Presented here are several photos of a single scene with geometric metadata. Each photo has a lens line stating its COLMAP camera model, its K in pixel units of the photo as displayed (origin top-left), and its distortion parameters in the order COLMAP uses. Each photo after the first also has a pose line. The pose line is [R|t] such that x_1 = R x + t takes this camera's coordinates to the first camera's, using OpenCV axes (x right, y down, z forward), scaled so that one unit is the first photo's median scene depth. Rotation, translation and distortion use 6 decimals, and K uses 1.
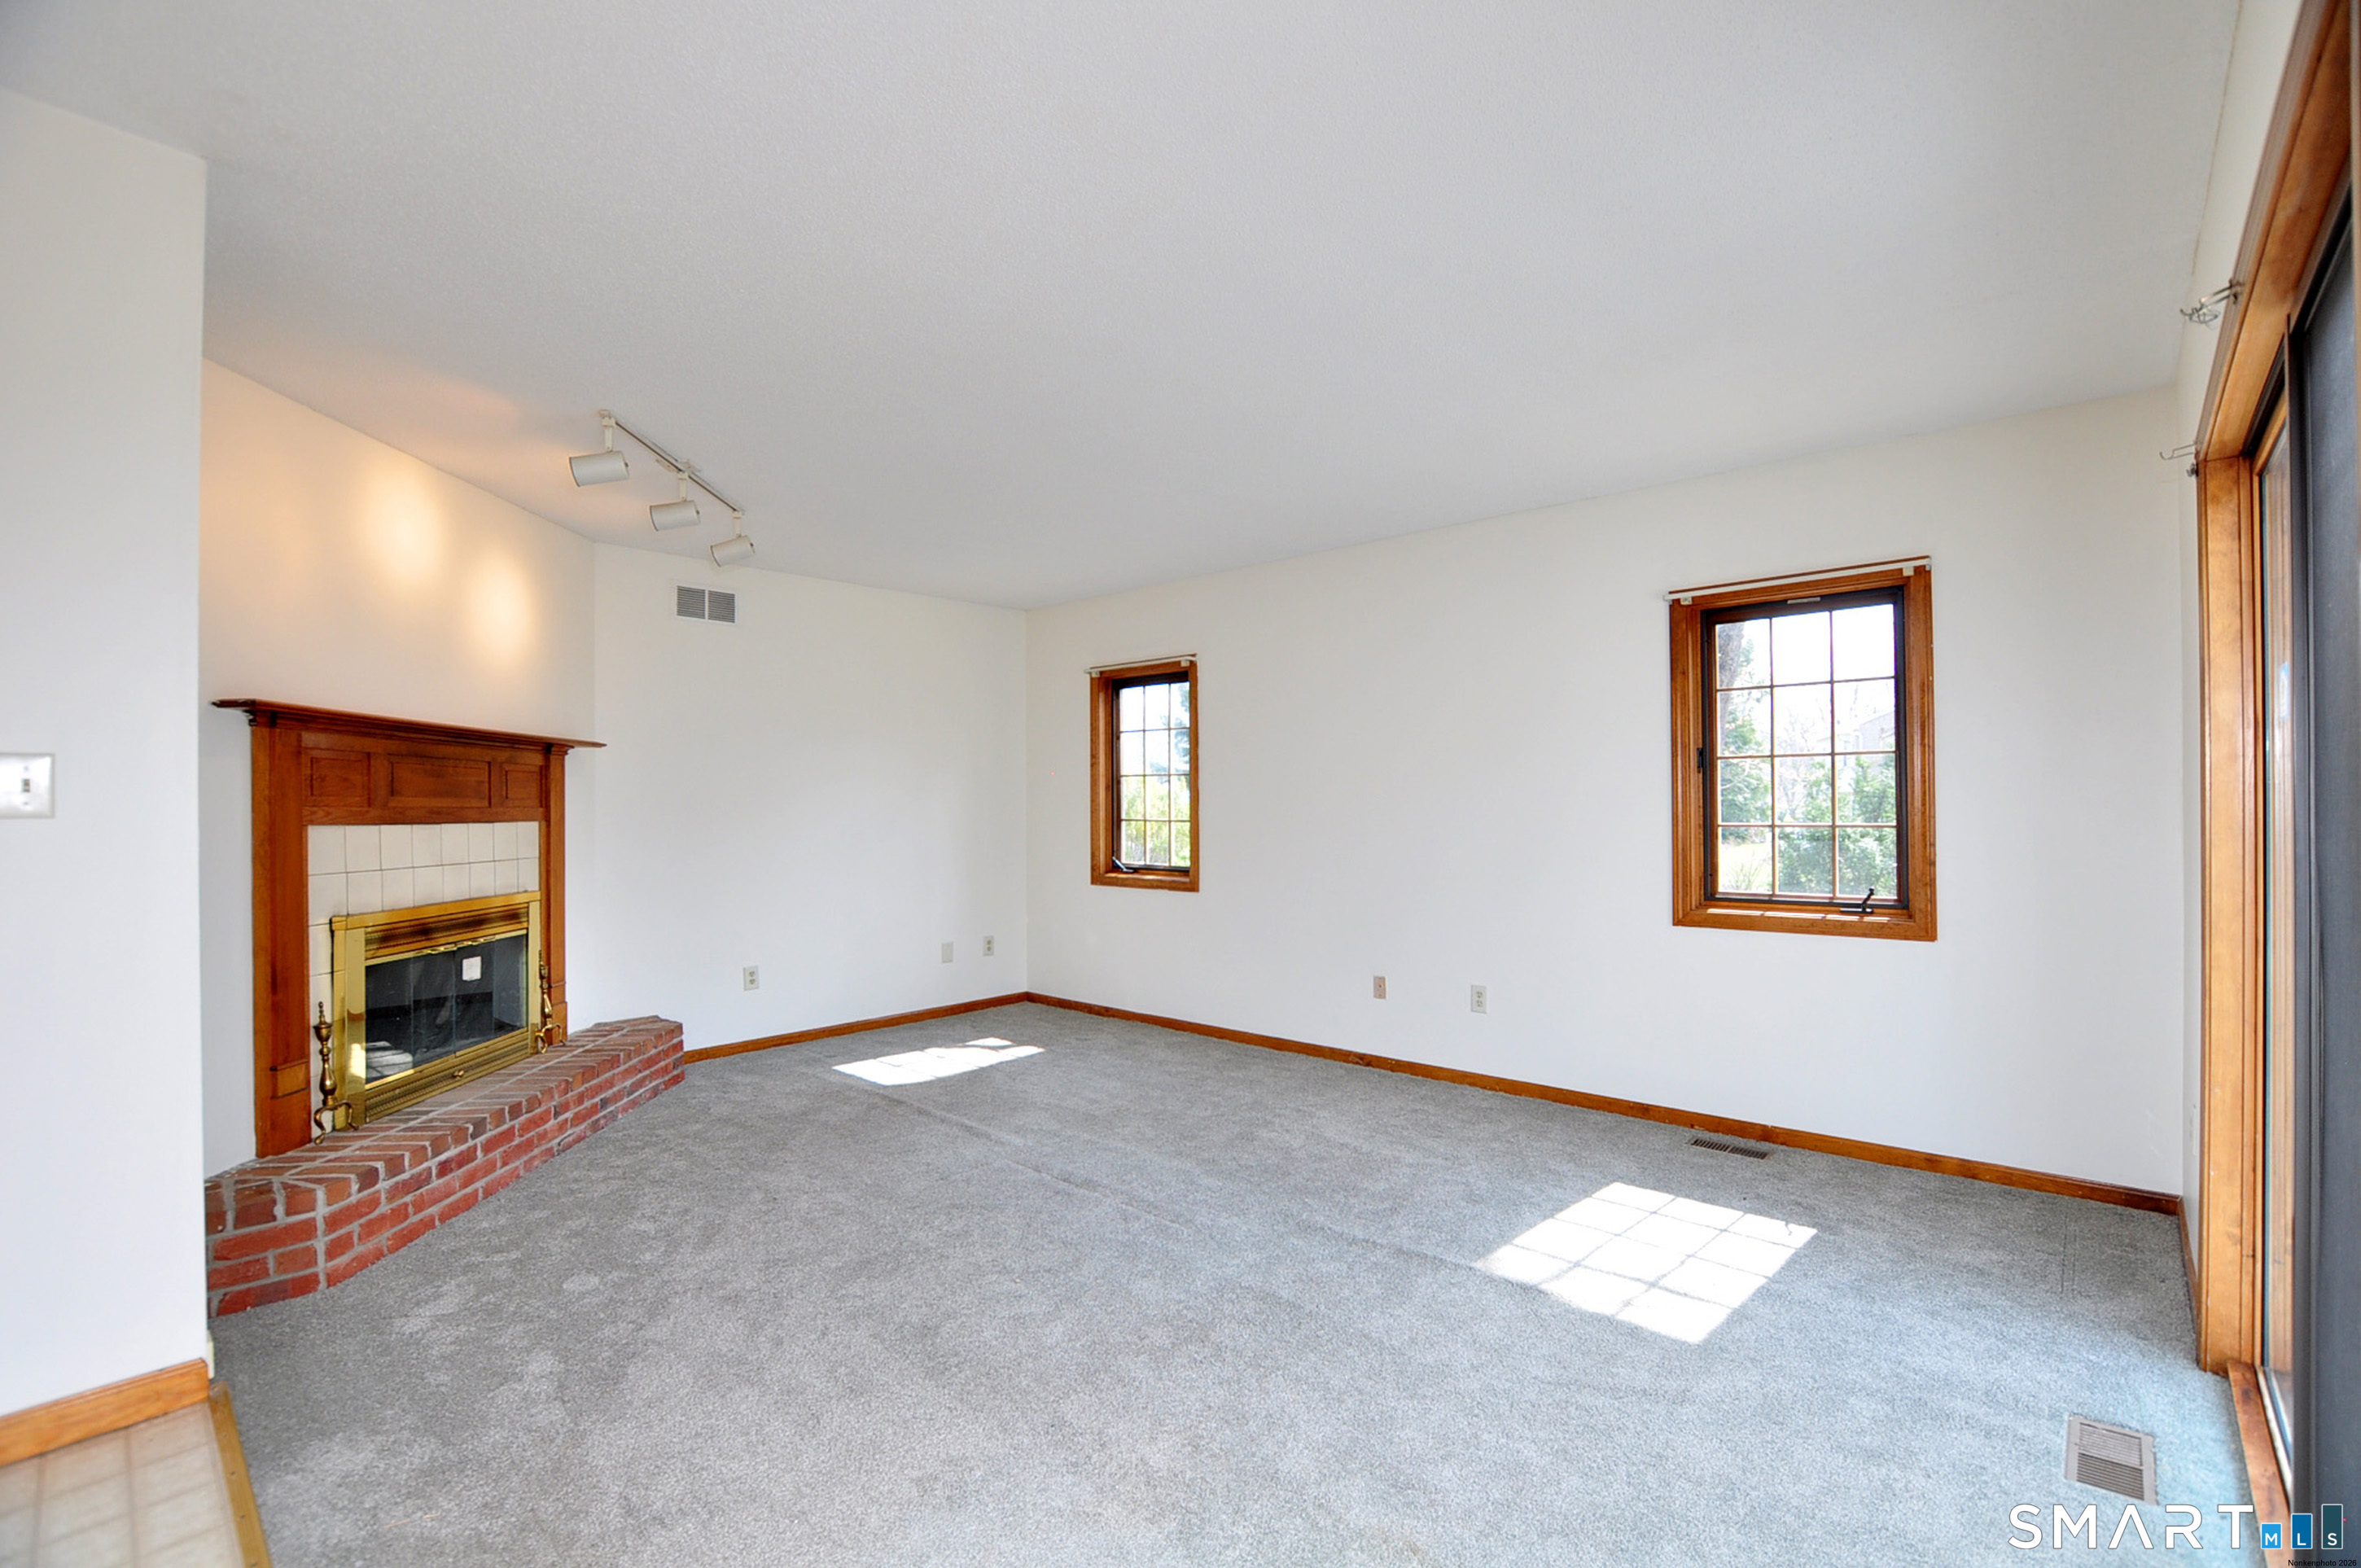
lens RADIAL K [[1048.7, 0, 1179.2], [0, 1048.7, 785.3], [0, 0, 1]] dist [-0.030781, 0.003918]
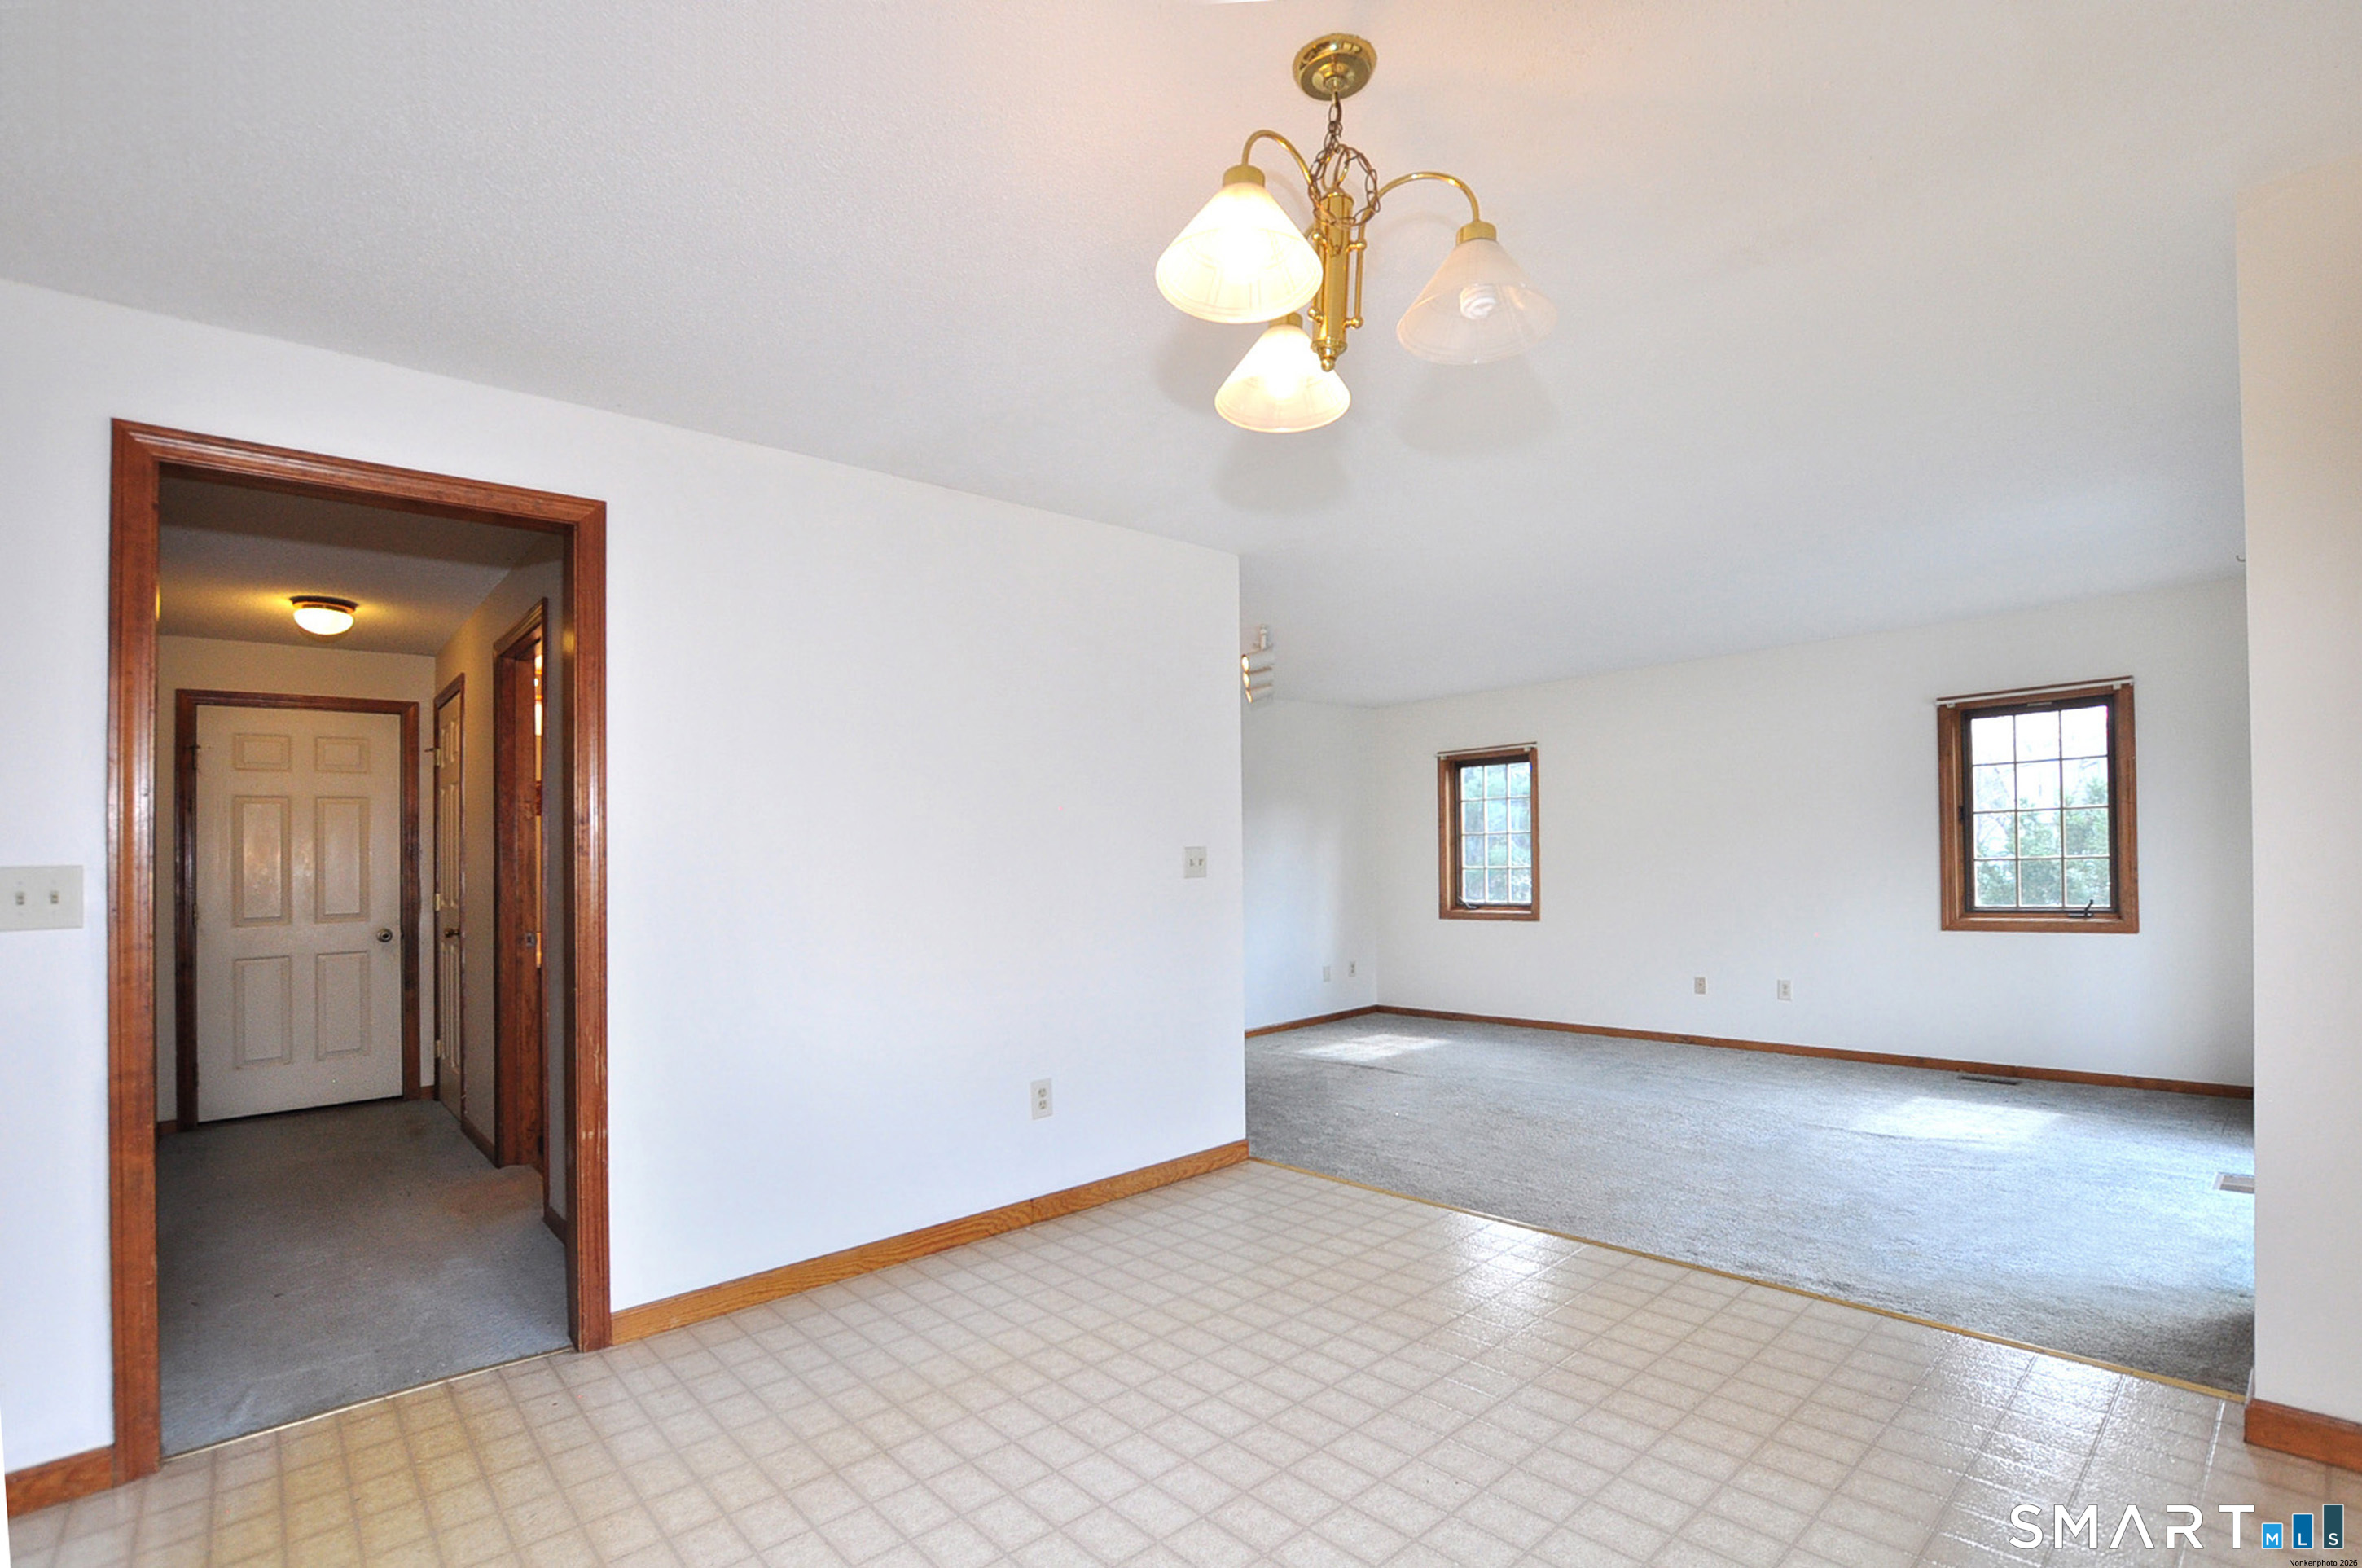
lens RADIAL K [[1049.2, 0, 1199.5], [0, 1049.2, 857.7], [0, 0, 1]] dist [-0.030781, 0.003918]
pose [[0.994281, -0.026785, -0.103383, -0.434676], [0.028708, 0.999441, 0.017162, -0.021336], [0.102866, -0.020031, 0.994494, -0.574390]]
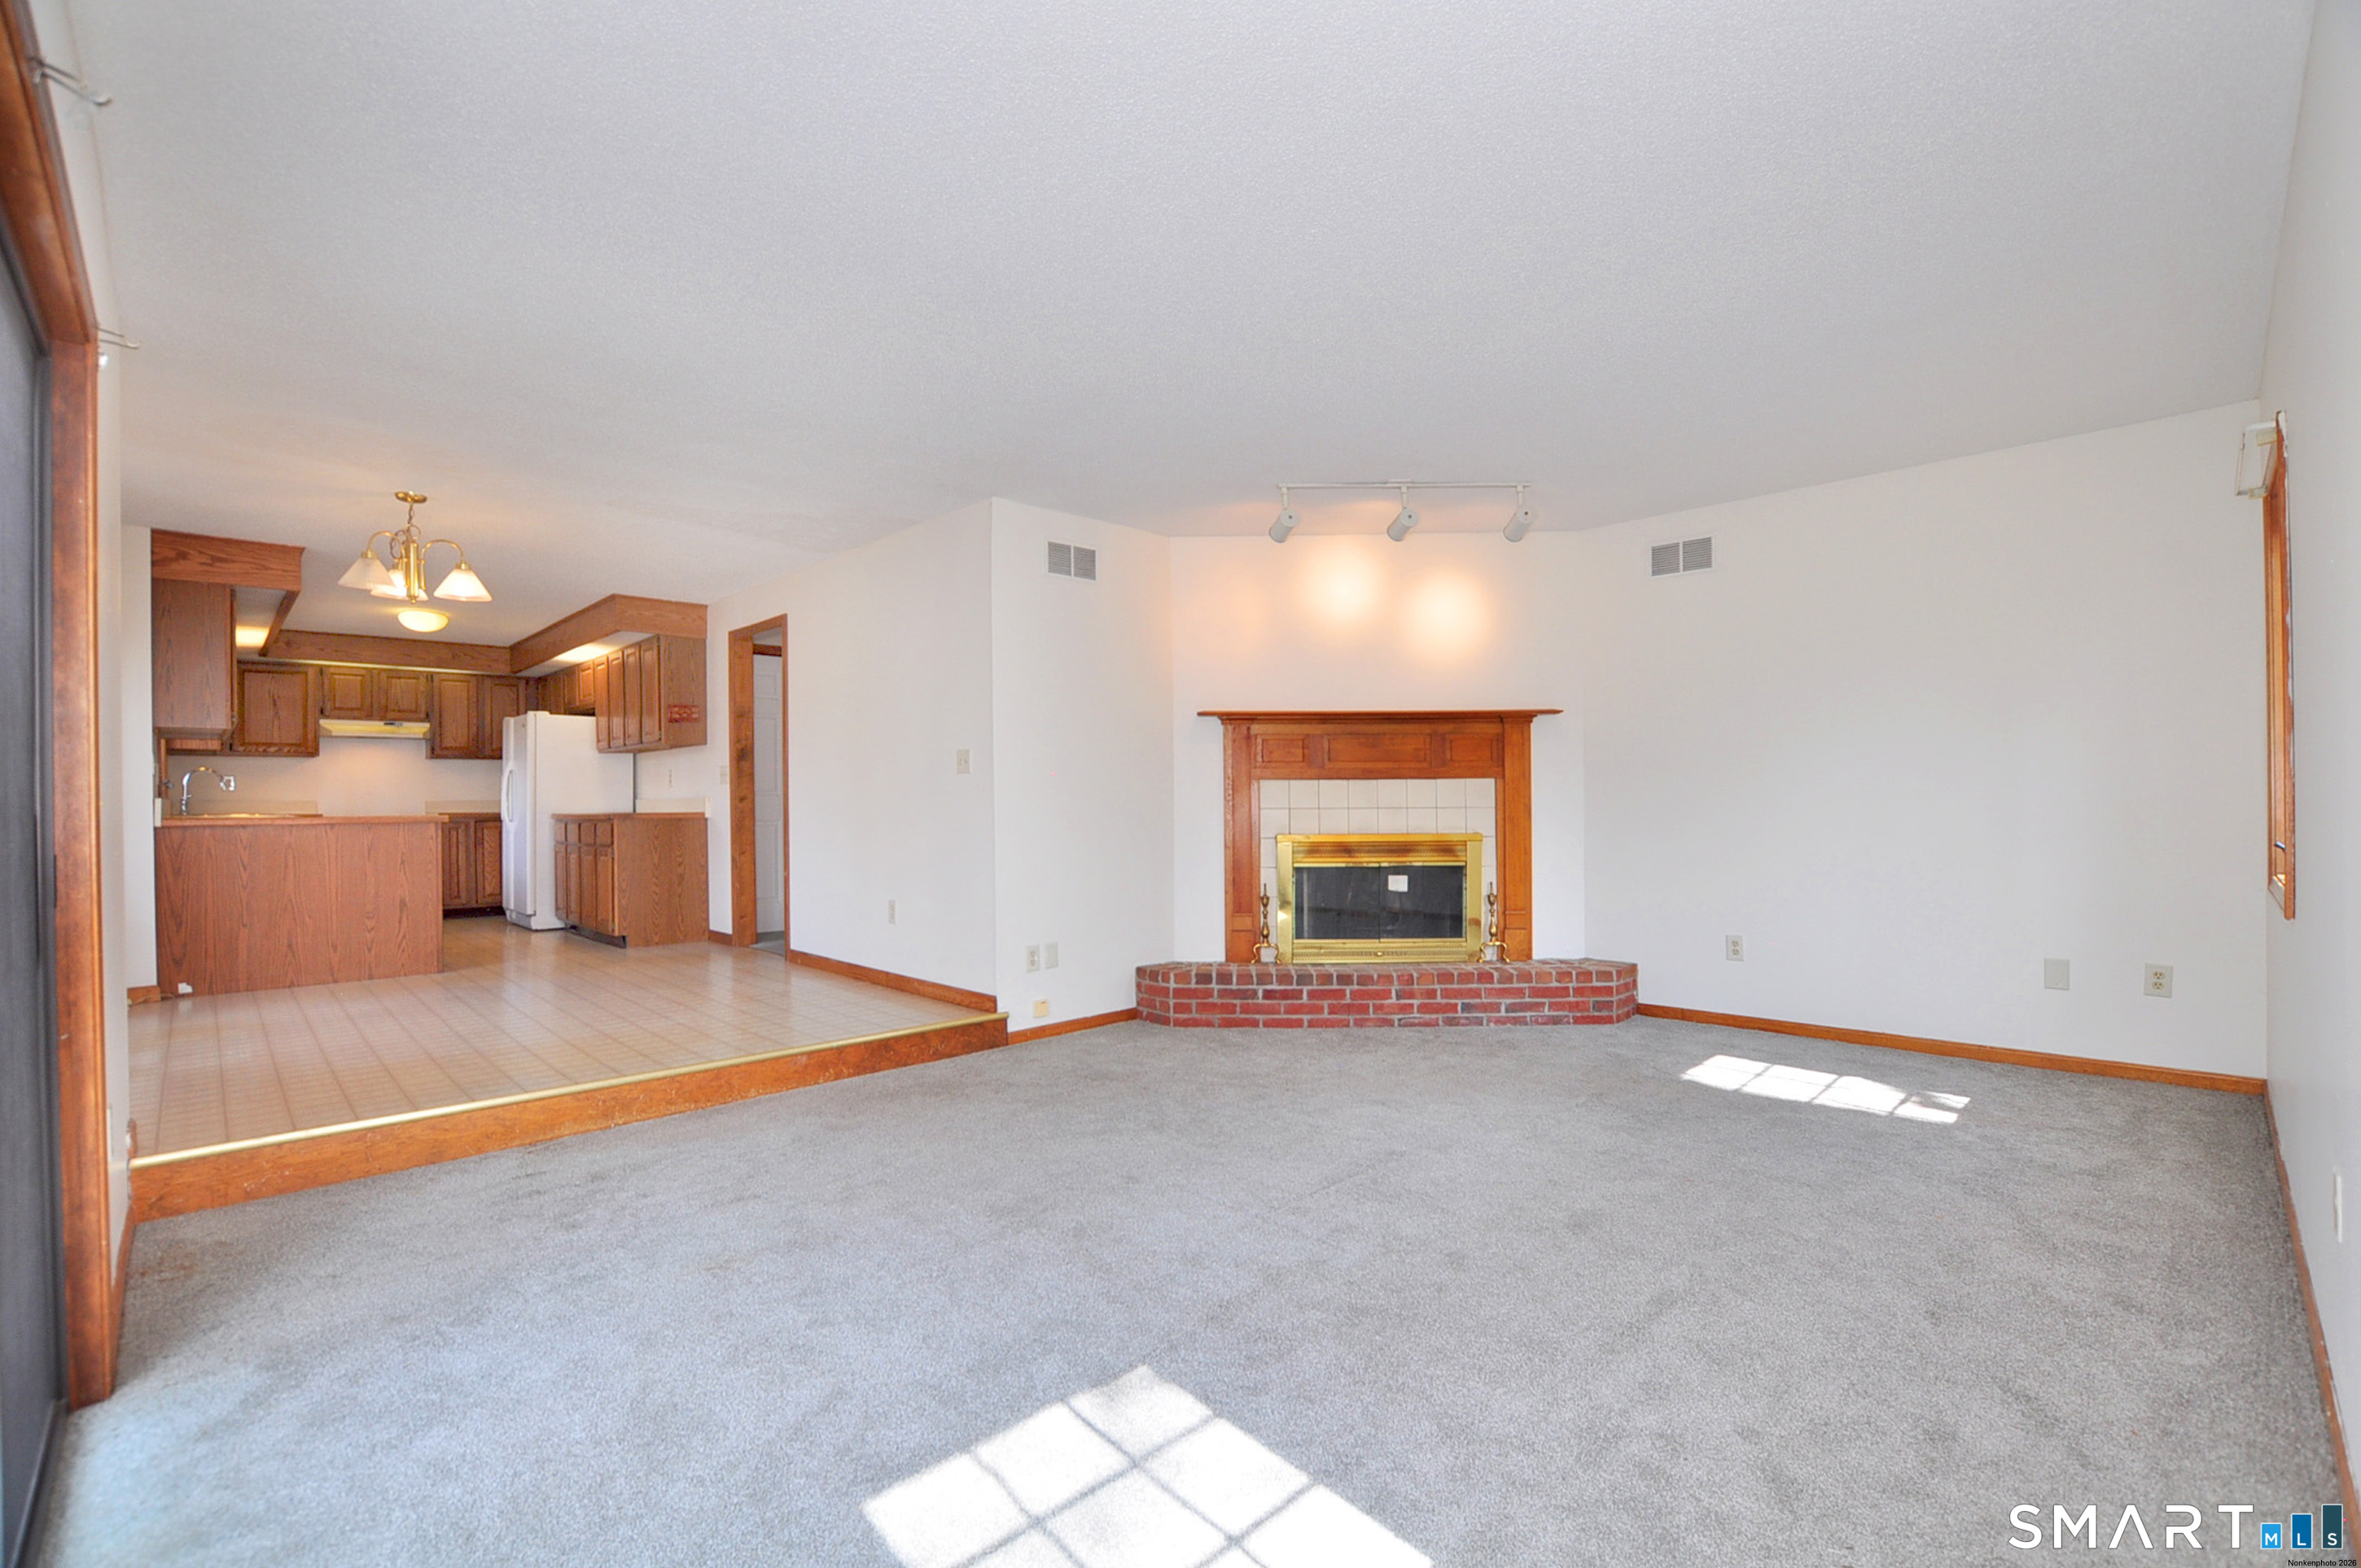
lens RADIAL K [[1048.7, 0, 1205.0], [0, 1048.7, 806.8], [0, 0, 1]] dist [-0.030781, 0.003918]
pose [[-0.046017, 0.016441, -0.998805, 0.753138], [0.028766, 0.999472, 0.015126, 0.046314], [0.998526, -0.028036, -0.046465, 0.824015]]
